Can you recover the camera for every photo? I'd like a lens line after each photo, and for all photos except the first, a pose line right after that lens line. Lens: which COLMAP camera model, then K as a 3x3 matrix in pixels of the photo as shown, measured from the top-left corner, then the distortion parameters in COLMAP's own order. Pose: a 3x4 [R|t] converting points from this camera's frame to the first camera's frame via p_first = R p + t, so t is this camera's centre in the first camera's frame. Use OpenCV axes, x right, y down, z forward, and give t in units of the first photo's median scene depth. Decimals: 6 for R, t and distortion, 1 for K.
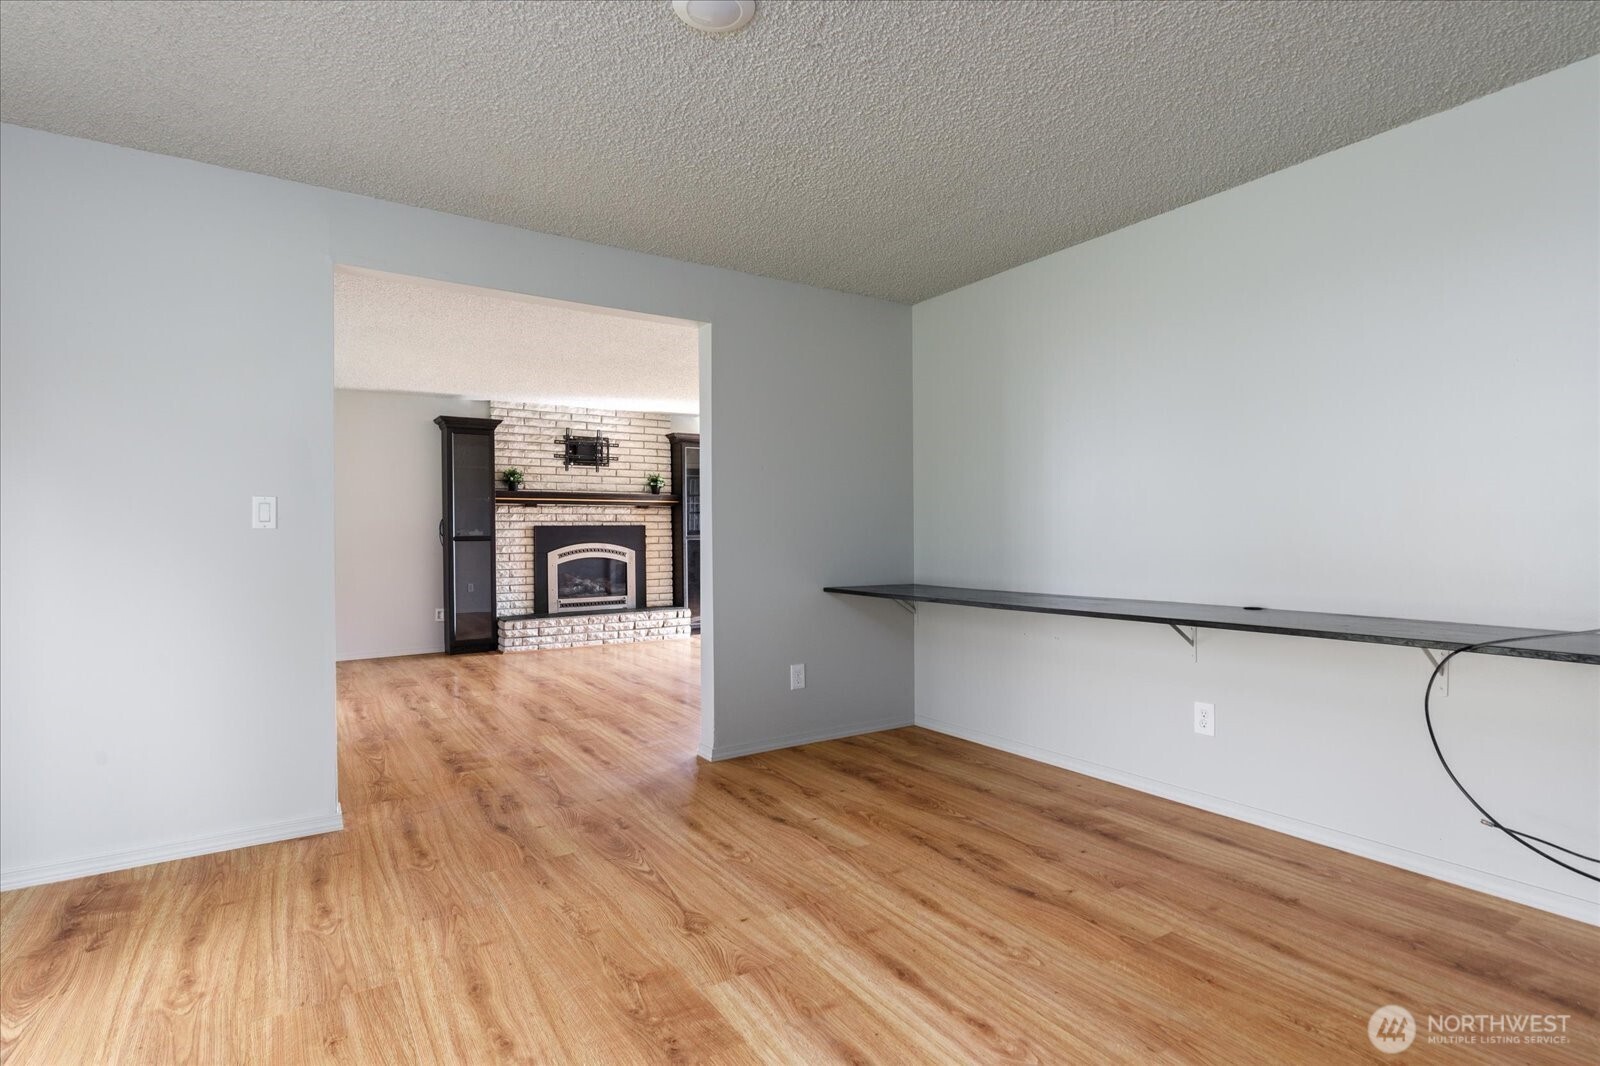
lens RADIAL K [[776.4, 0, 791.1], [0, 776.4, 530.2], [0, 0, 1]] dist [0.002897, 0.000265]
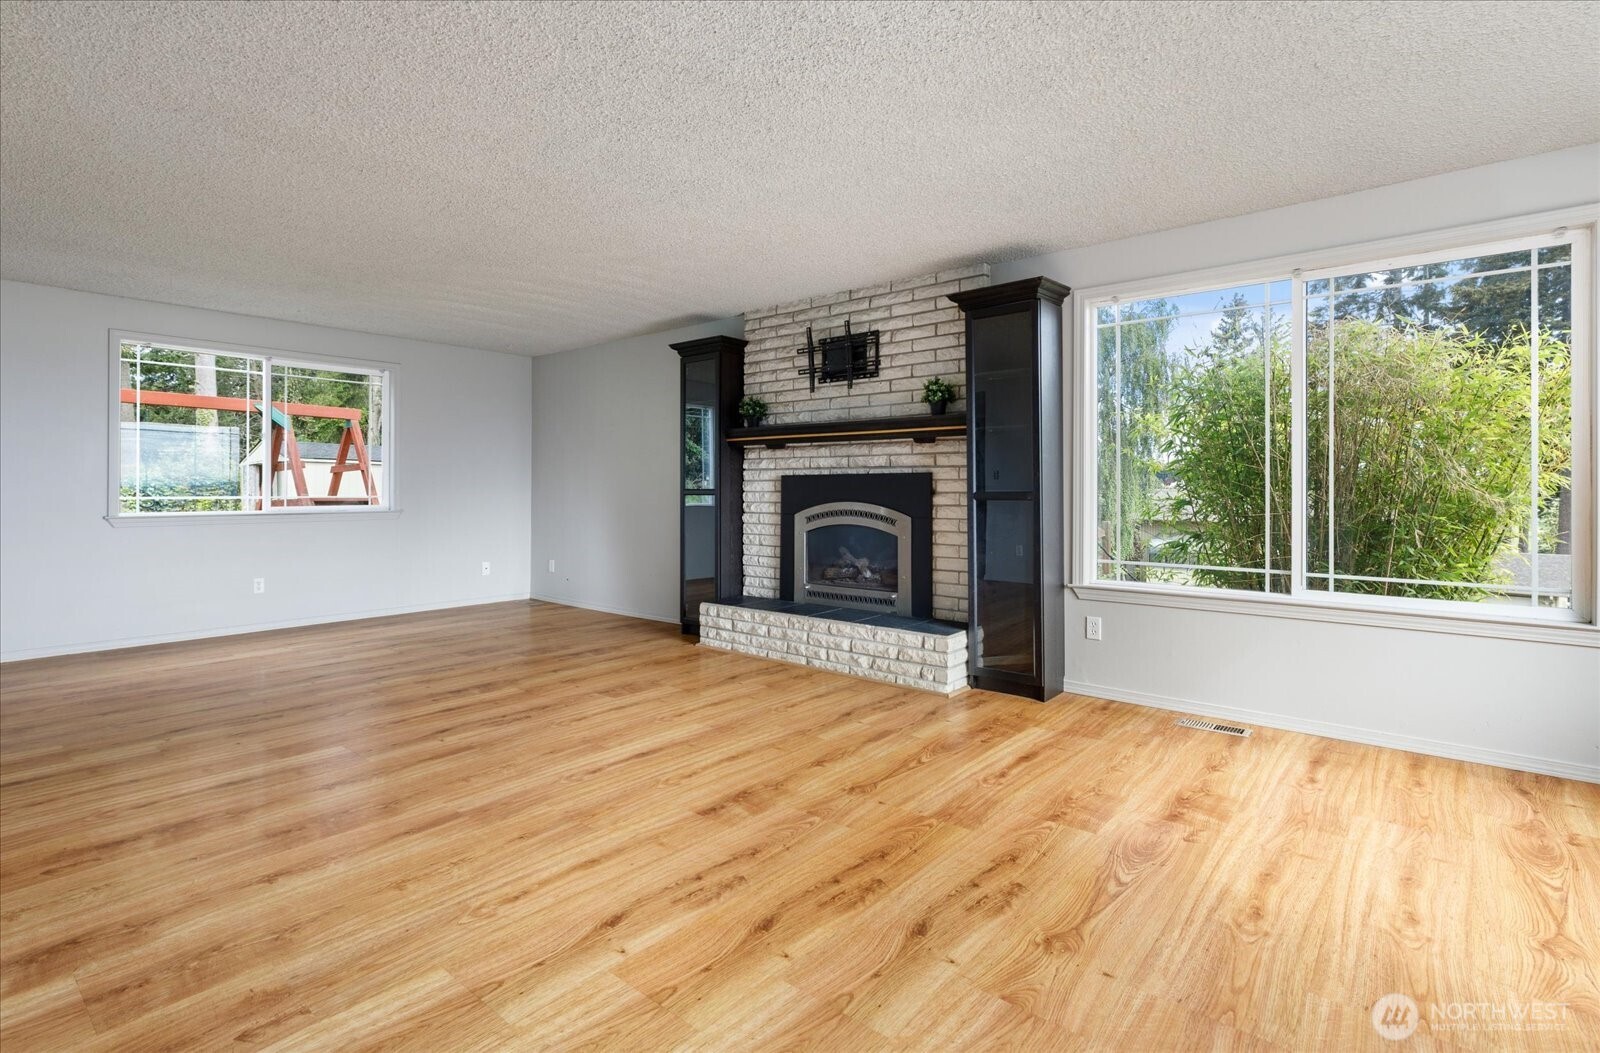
lens RADIAL K [[762.2, 0, 724.9], [0, 762.2, 482.3], [0, 0, 1]] dist [0.016384, -0.000516]
pose [[0.280283, 0.002316, -0.959915, 0.321738], [0.002173, 0.999993, 0.003047, -0.001484], [0.959915, -0.002939, 0.280276, 0.751011]]
